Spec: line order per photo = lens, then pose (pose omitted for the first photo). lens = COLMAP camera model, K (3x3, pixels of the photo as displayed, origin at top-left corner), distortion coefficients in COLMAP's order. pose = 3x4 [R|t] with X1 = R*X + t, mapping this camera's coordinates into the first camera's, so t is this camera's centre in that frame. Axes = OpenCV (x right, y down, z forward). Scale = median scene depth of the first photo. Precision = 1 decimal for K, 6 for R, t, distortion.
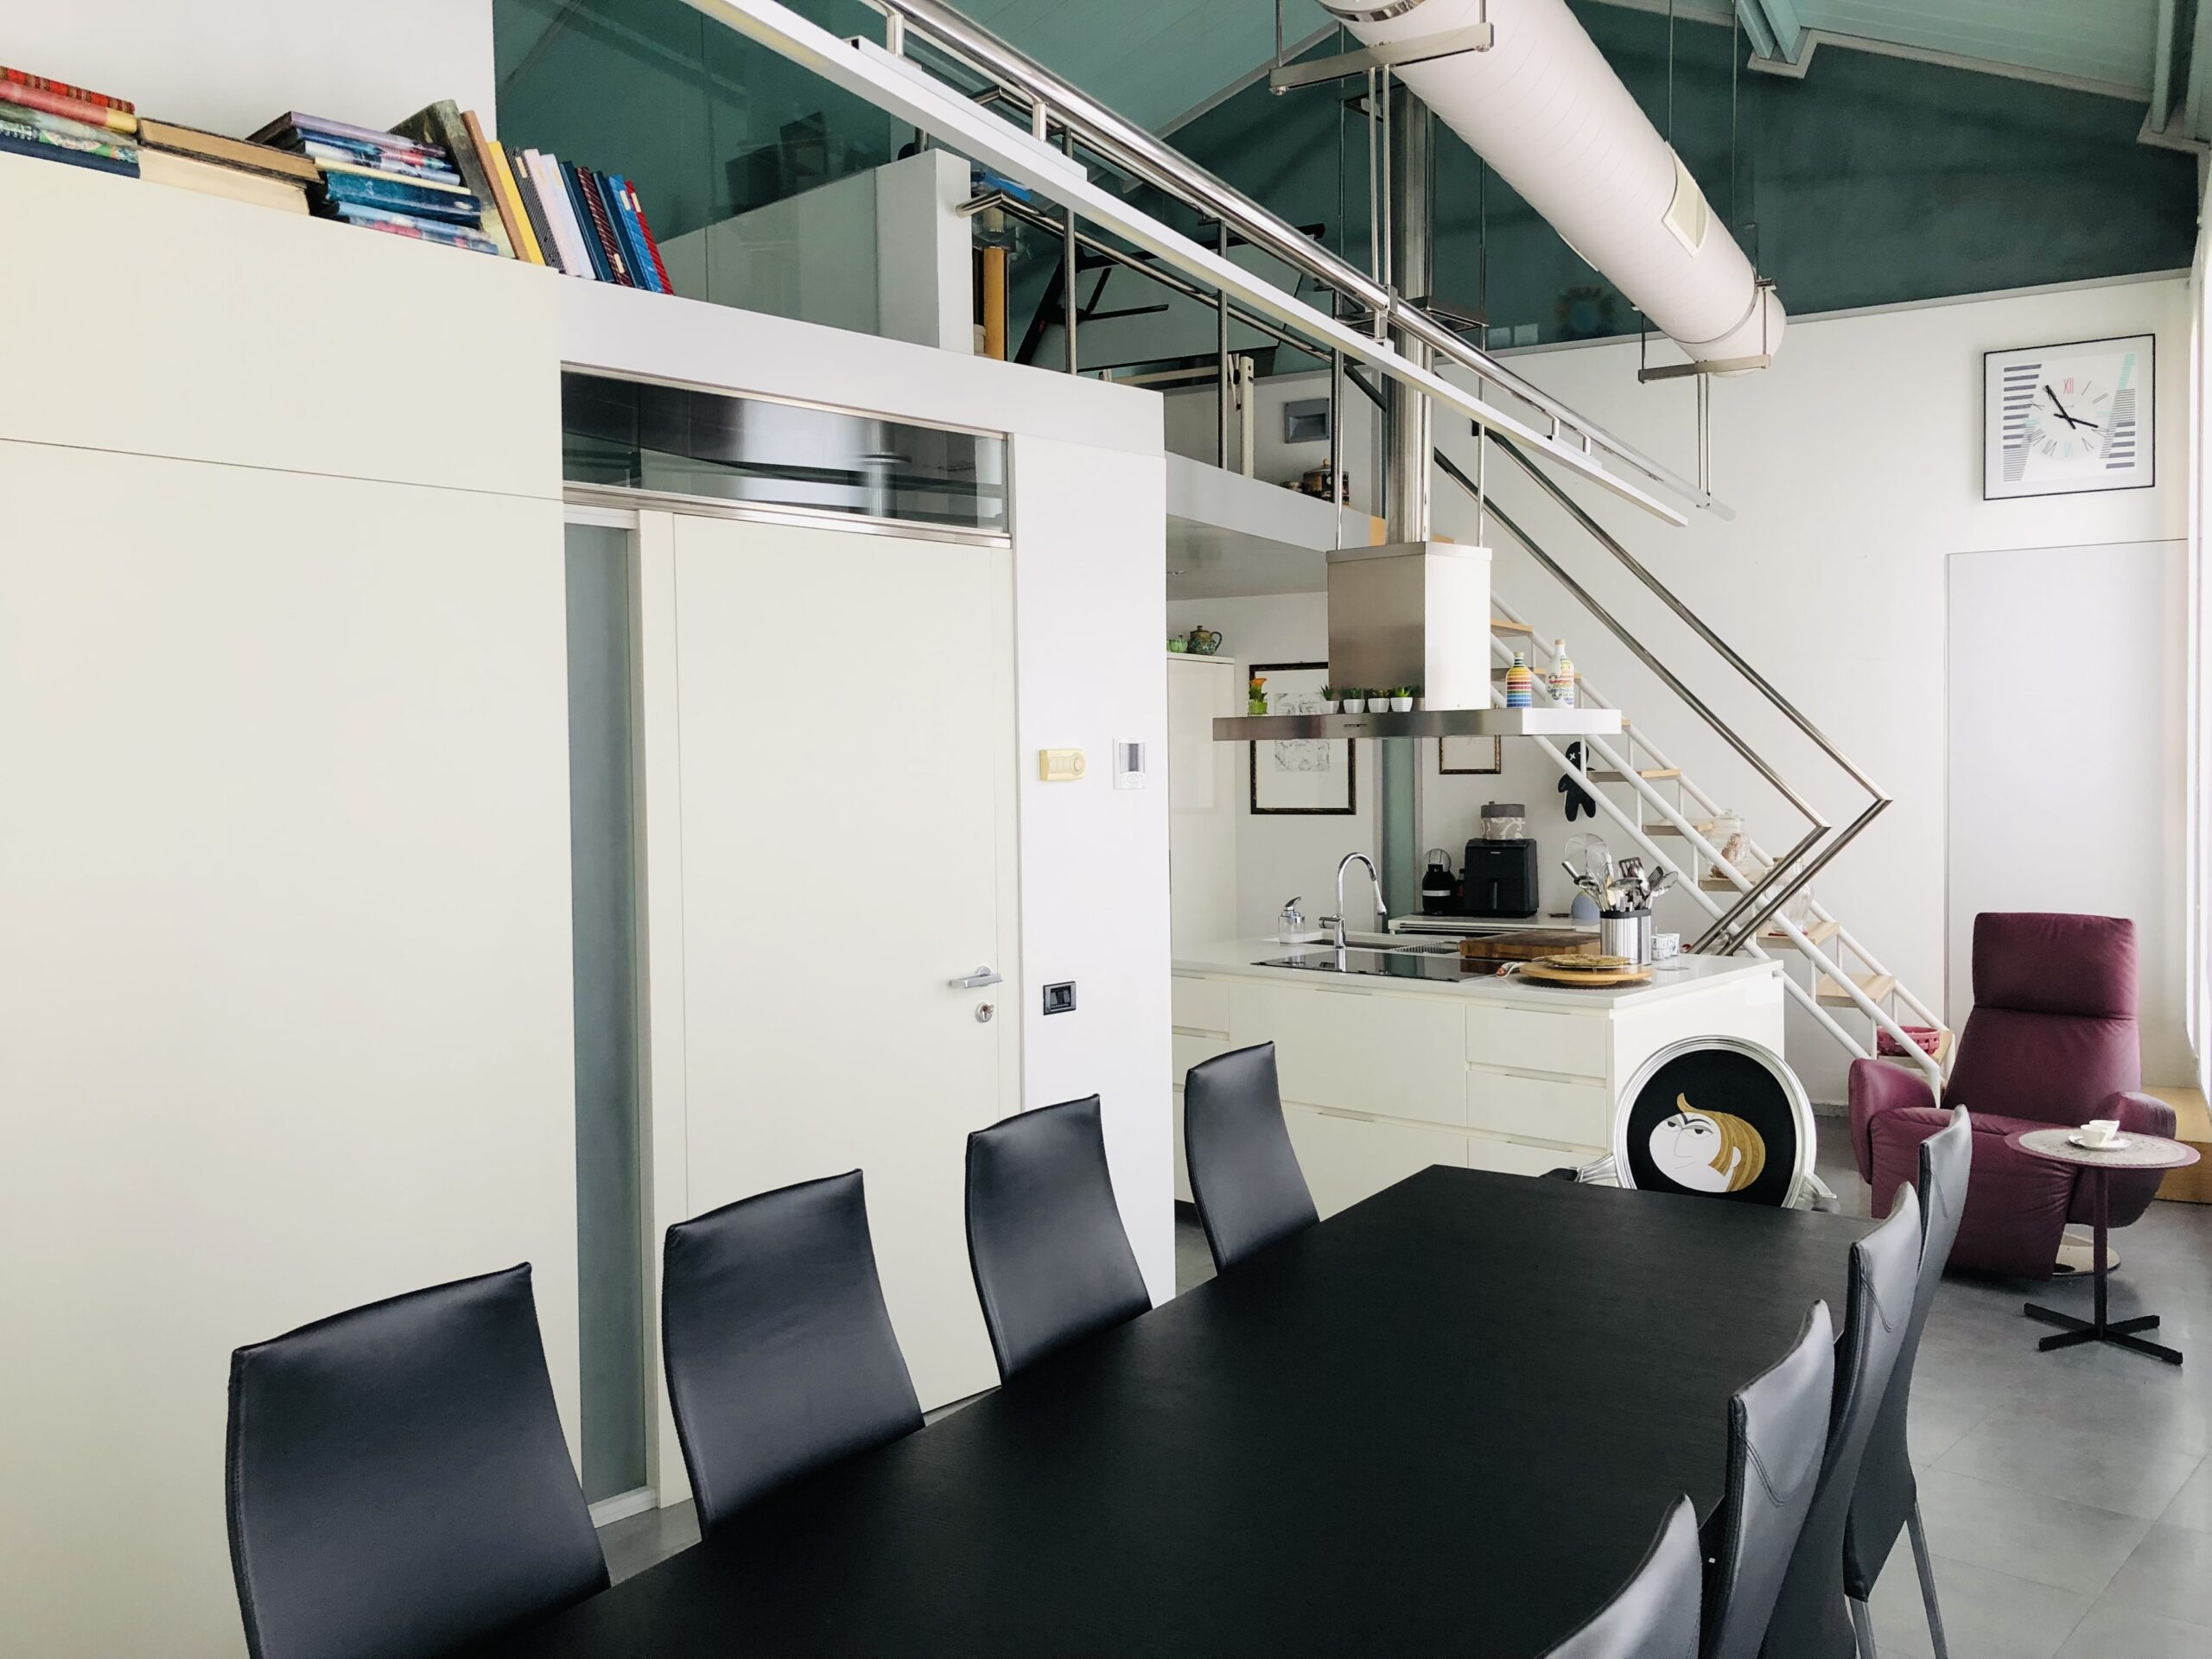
lens RADIAL K [[1782.9, 0, 1104.7], [0, 1782.9, 799.7], [0, 0, 1]] dist [0.082146, -0.116069]
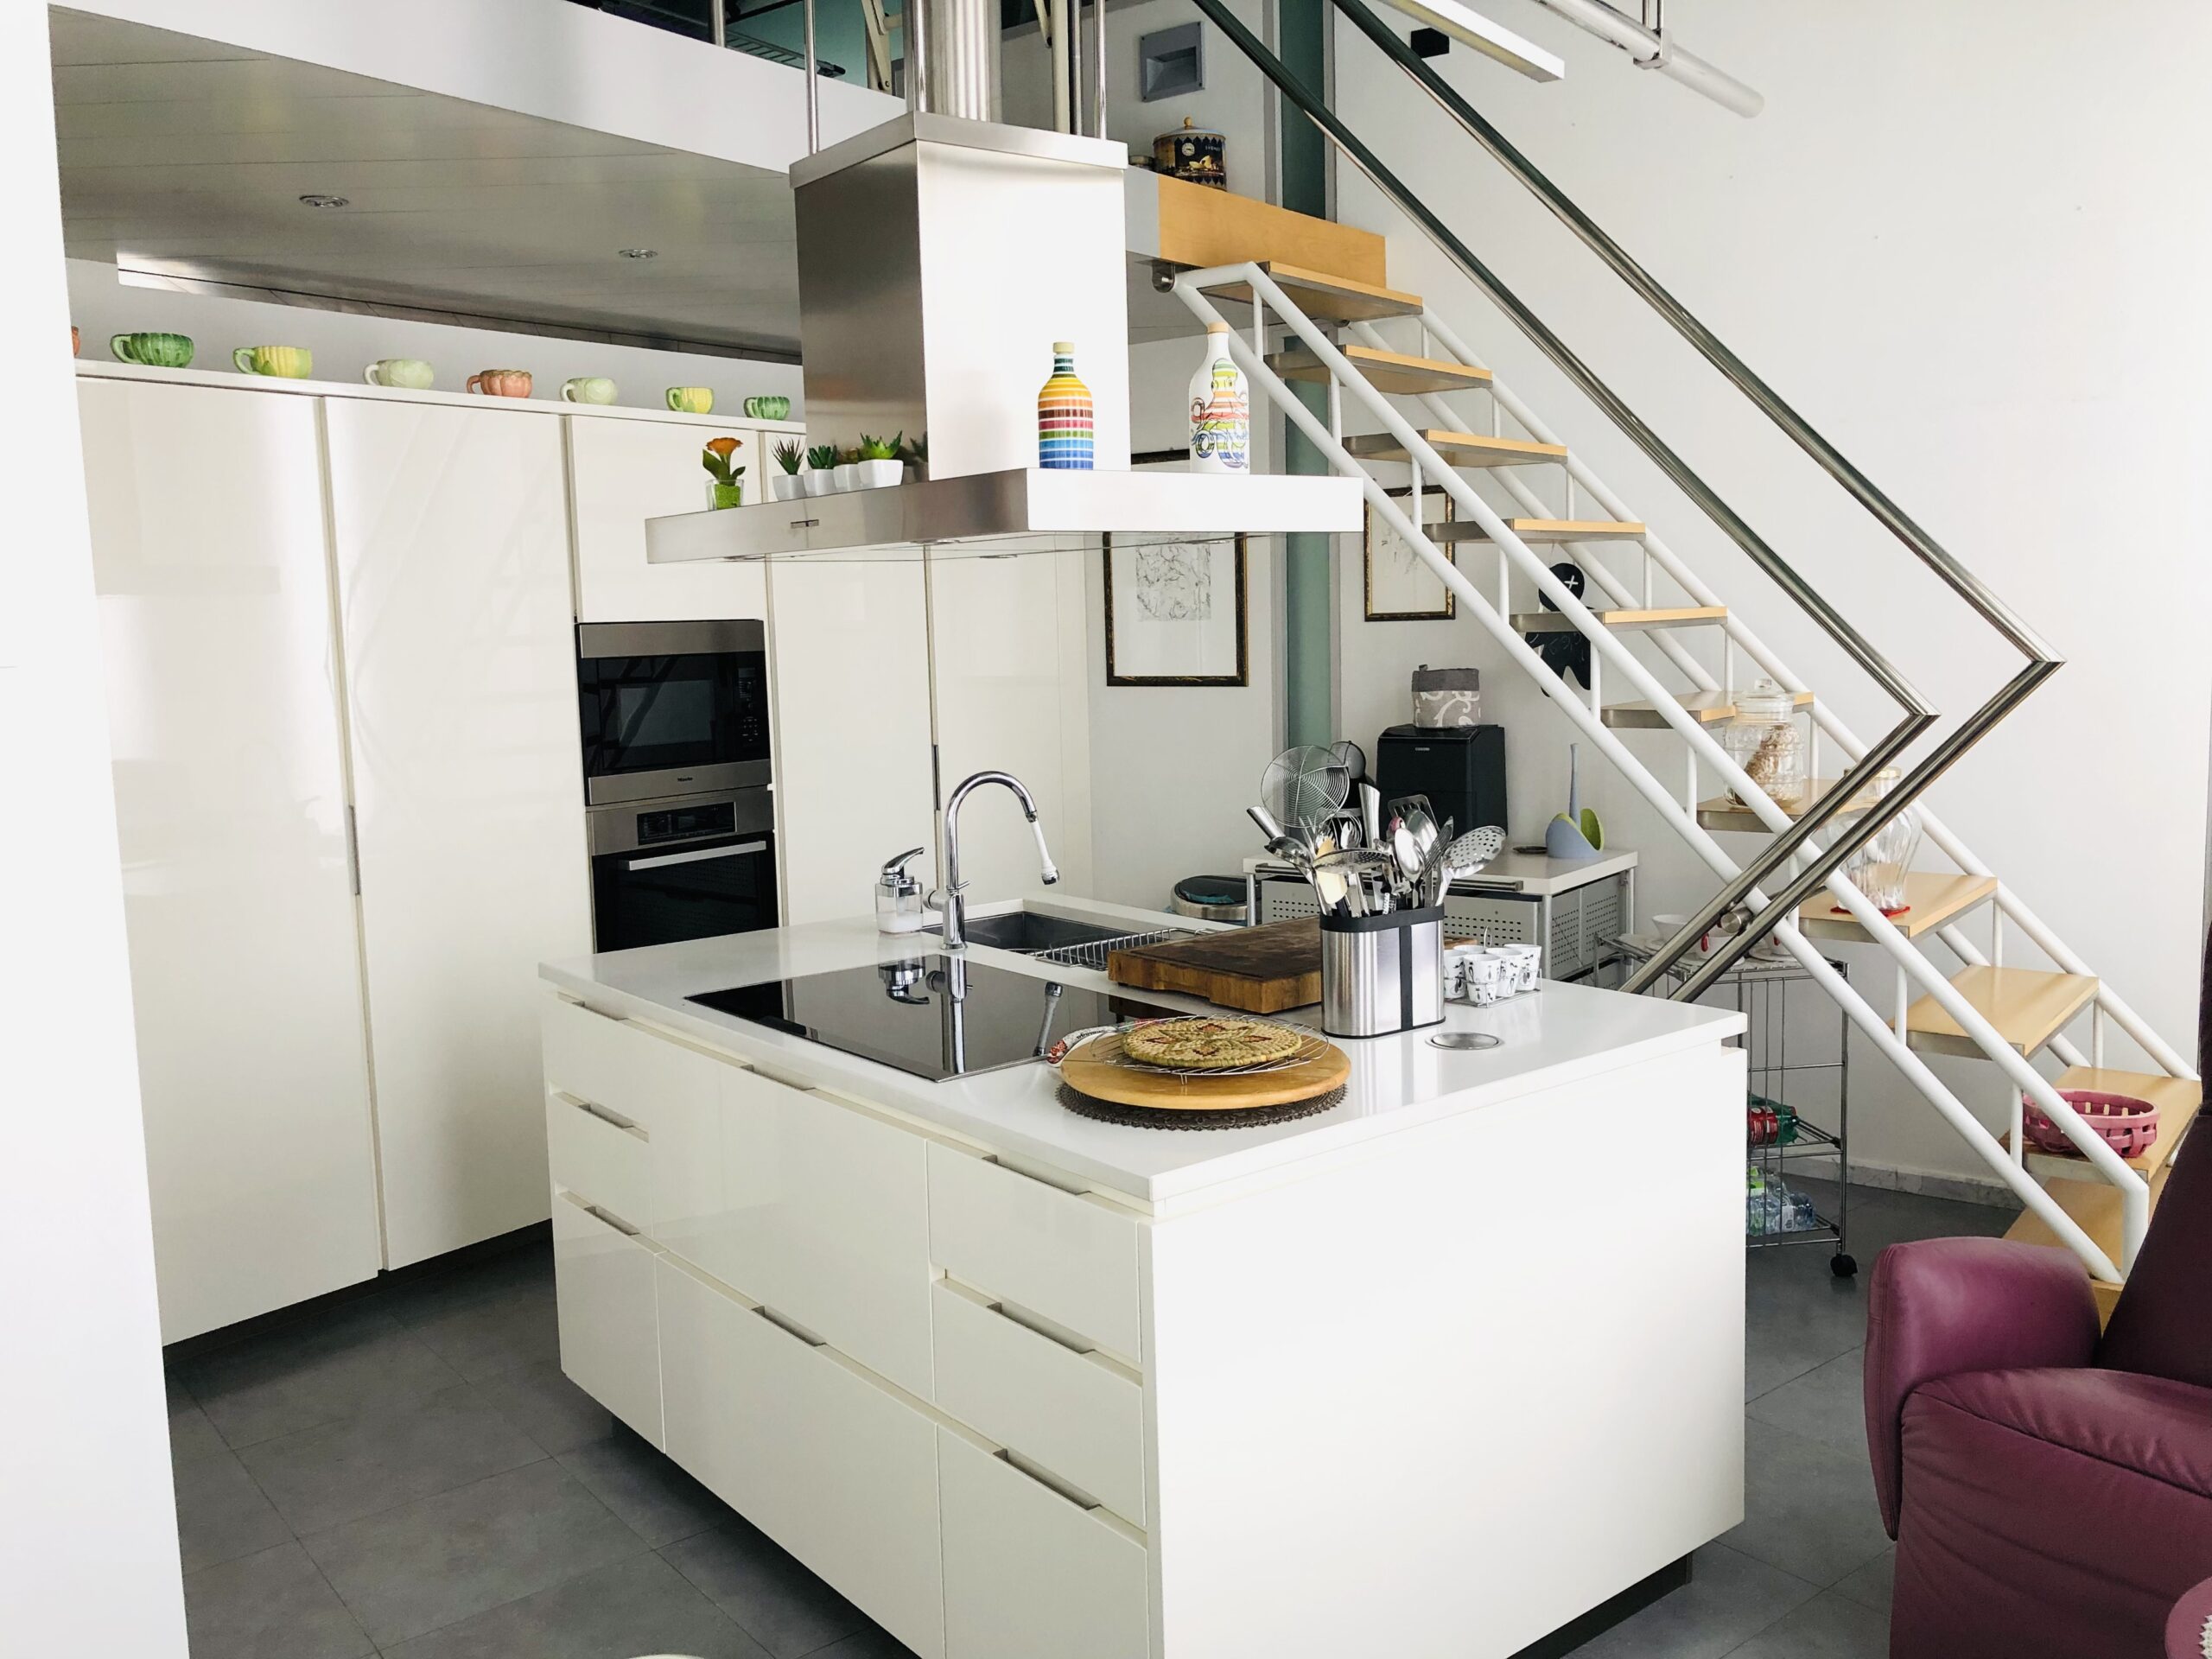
lens RADIAL K [[1782.9, 0, 1104.7], [0, 1782.9, 799.7], [0, 0, 1]] dist [0.082146, -0.116069]
pose [[0.986036, 0.002166, -0.166521, 0.247042], [0.011807, 0.996490, 0.082875, -0.006024], [0.166116, -0.083684, 0.982549, 0.439643]]
